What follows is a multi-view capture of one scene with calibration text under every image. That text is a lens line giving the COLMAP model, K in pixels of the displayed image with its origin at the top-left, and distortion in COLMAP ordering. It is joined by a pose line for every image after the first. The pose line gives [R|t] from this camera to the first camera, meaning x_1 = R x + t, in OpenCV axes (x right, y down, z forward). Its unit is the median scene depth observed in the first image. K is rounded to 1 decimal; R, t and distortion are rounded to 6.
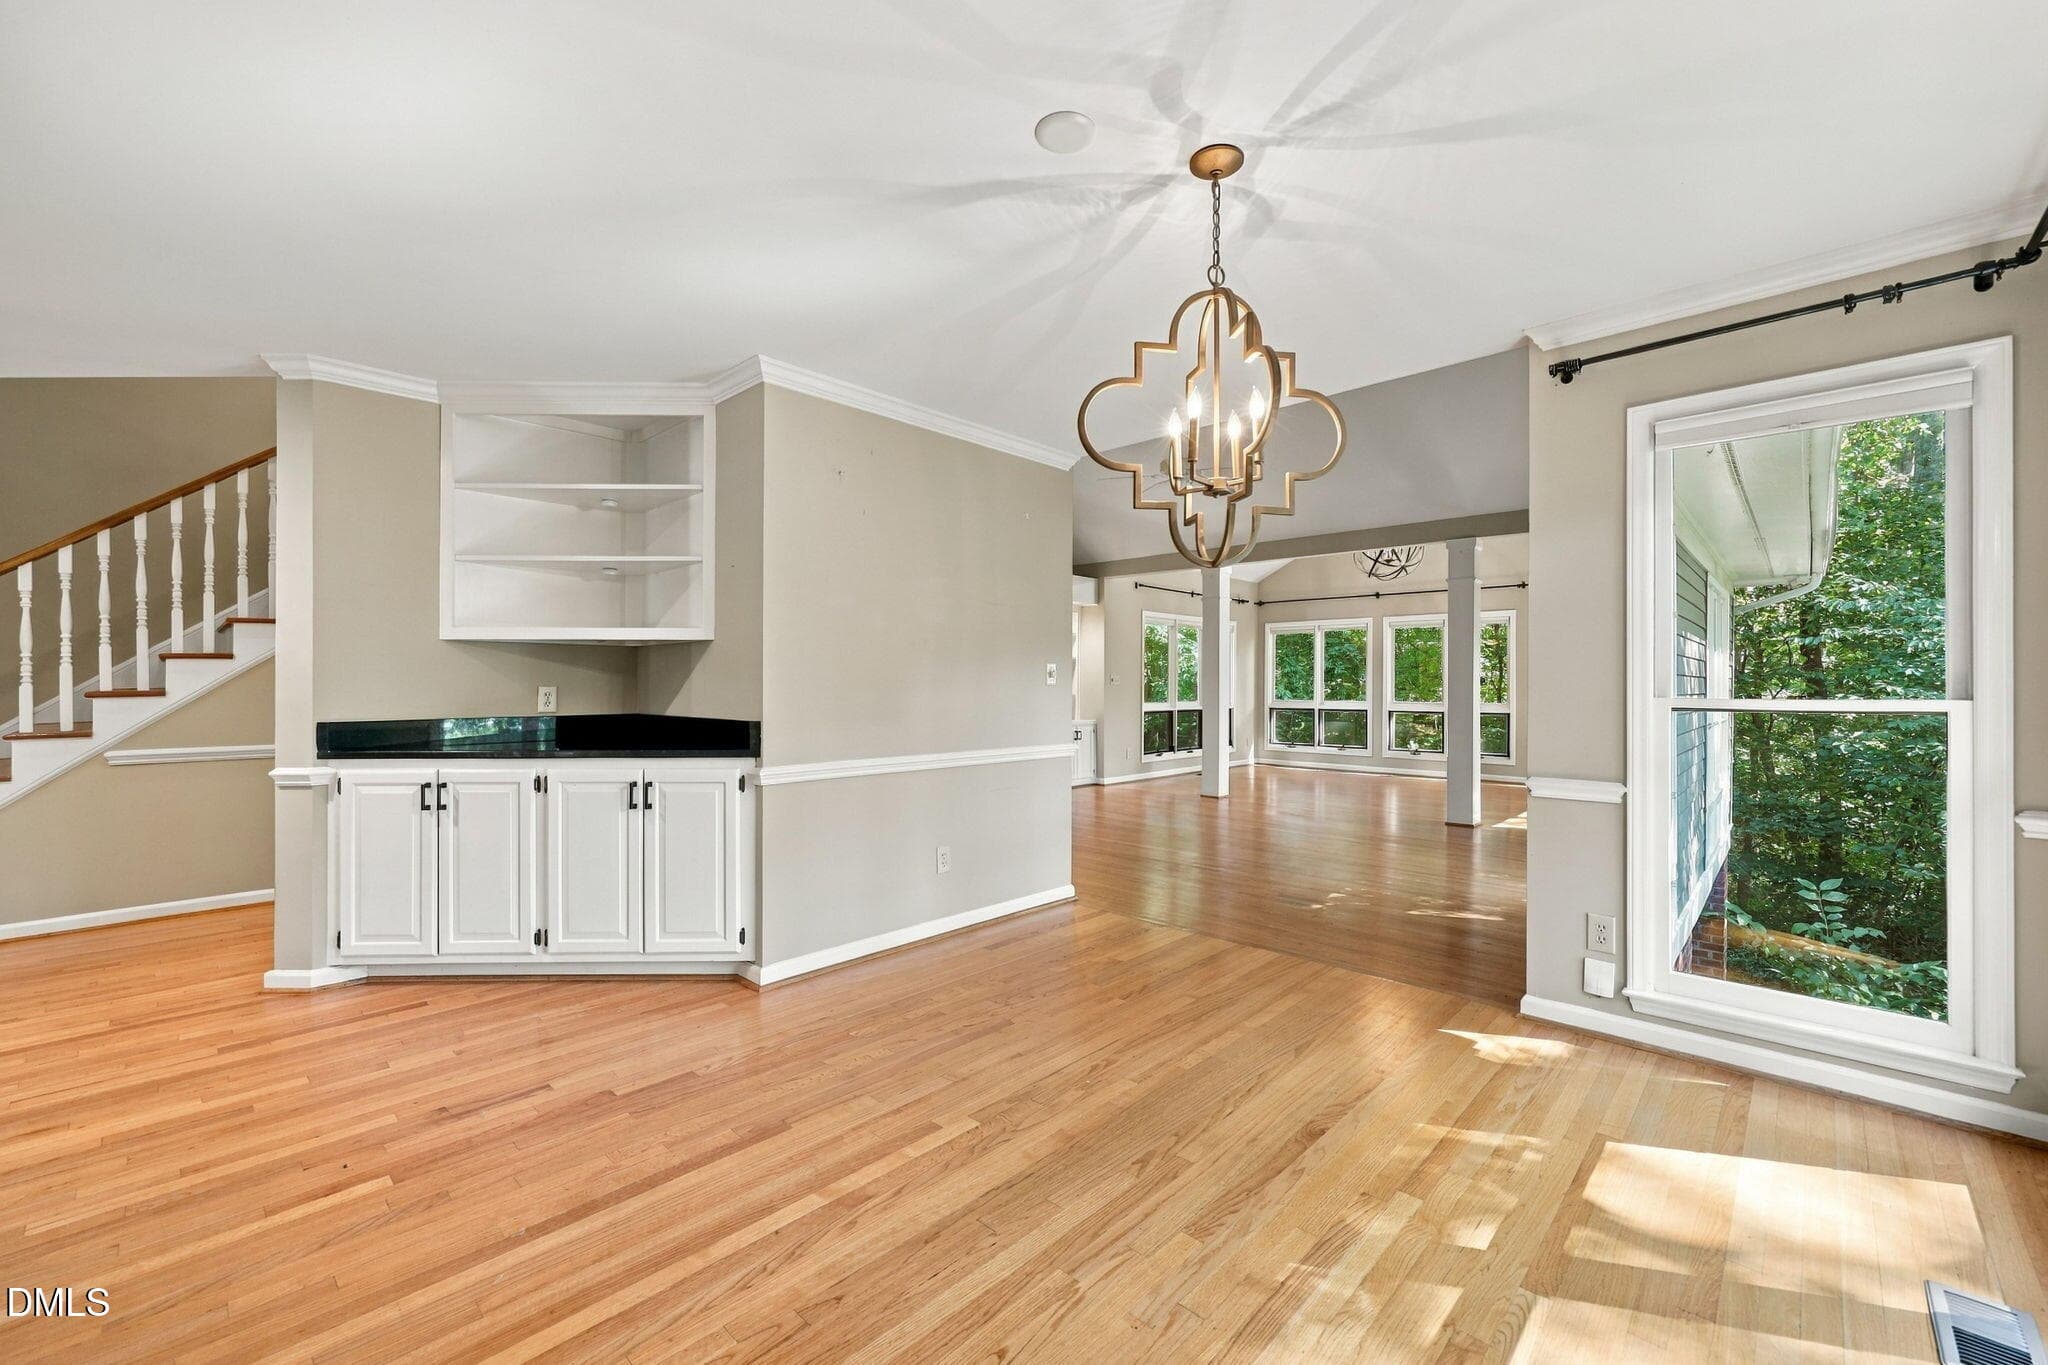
lens RADIAL K [[833.9, 0, 1033.5], [0, 833.9, 674.9], [0, 0, 1]] dist [0.000149, 0.000659]
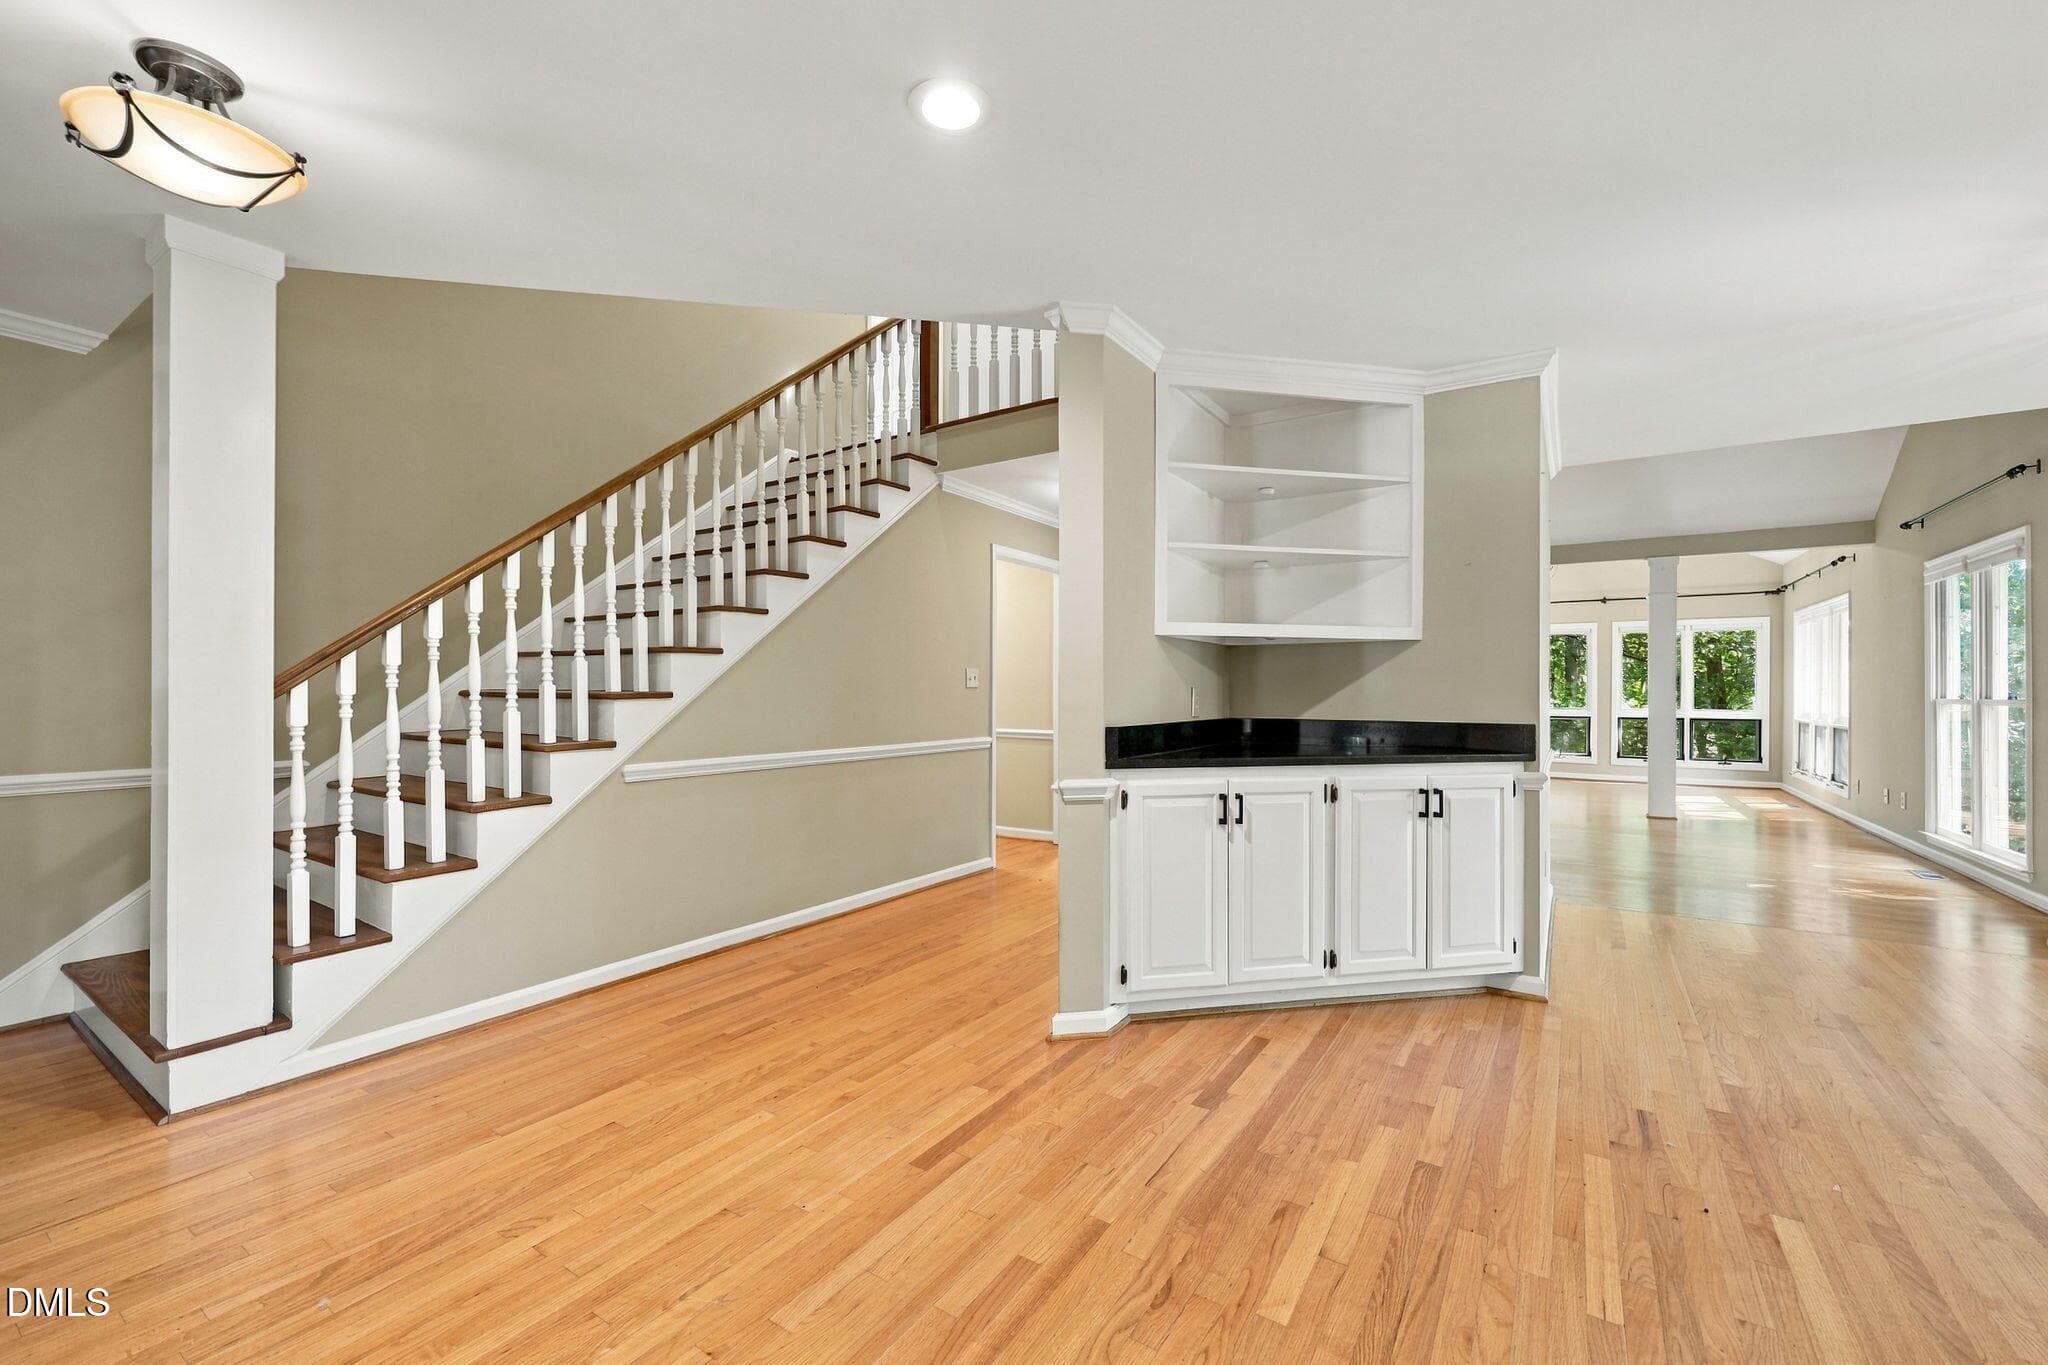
lens RADIAL K [[833.9, 0, 1028.0], [0, 833.9, 685.4], [0, 0, 1]] dist [0.000149, 0.000659]
pose [[0.983663, 0.003440, 0.179985, -1.086909], [-0.004332, 0.999980, 0.004563, 0.009526], [-0.179966, -0.005269, 0.983659, 0.155680]]
